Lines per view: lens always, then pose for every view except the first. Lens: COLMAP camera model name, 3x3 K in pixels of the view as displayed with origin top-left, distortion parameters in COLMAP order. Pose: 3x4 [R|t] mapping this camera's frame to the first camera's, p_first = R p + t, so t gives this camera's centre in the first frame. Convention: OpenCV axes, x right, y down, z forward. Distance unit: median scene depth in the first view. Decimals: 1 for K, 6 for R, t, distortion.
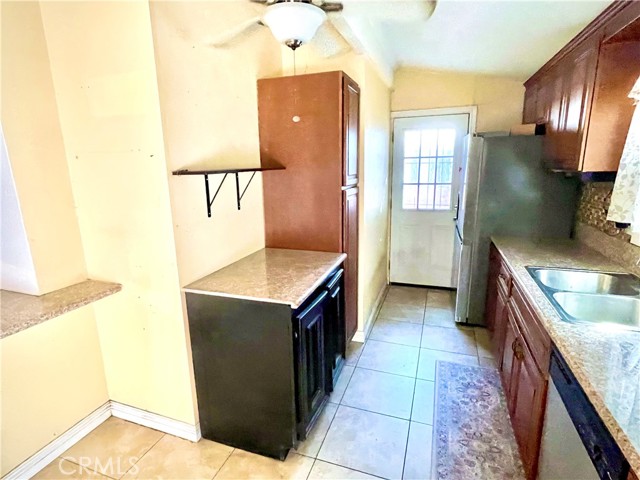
lens RADIAL K [[335.8, 0, 319.2], [0, 335.8, 242.8], [0, 0, 1]] dist [-0.000937, -0.002469]
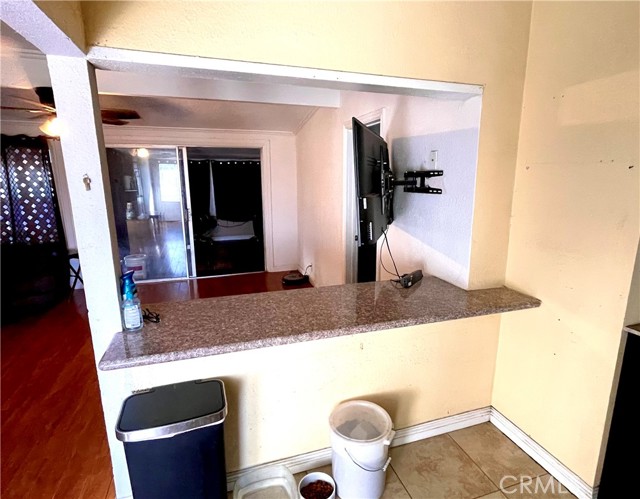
lens RADIAL K [[357.0, 0, 332.1], [0, 357.0, 254.3], [0, 0, 1]] dist [-0.002668, -0.005711]
pose [[0.627344, 0.185535, -0.756317, -0.207189], [-0.190013, 0.978319, 0.082384, 0.023006], [0.755205, 0.092027, 0.648997, -0.112952]]
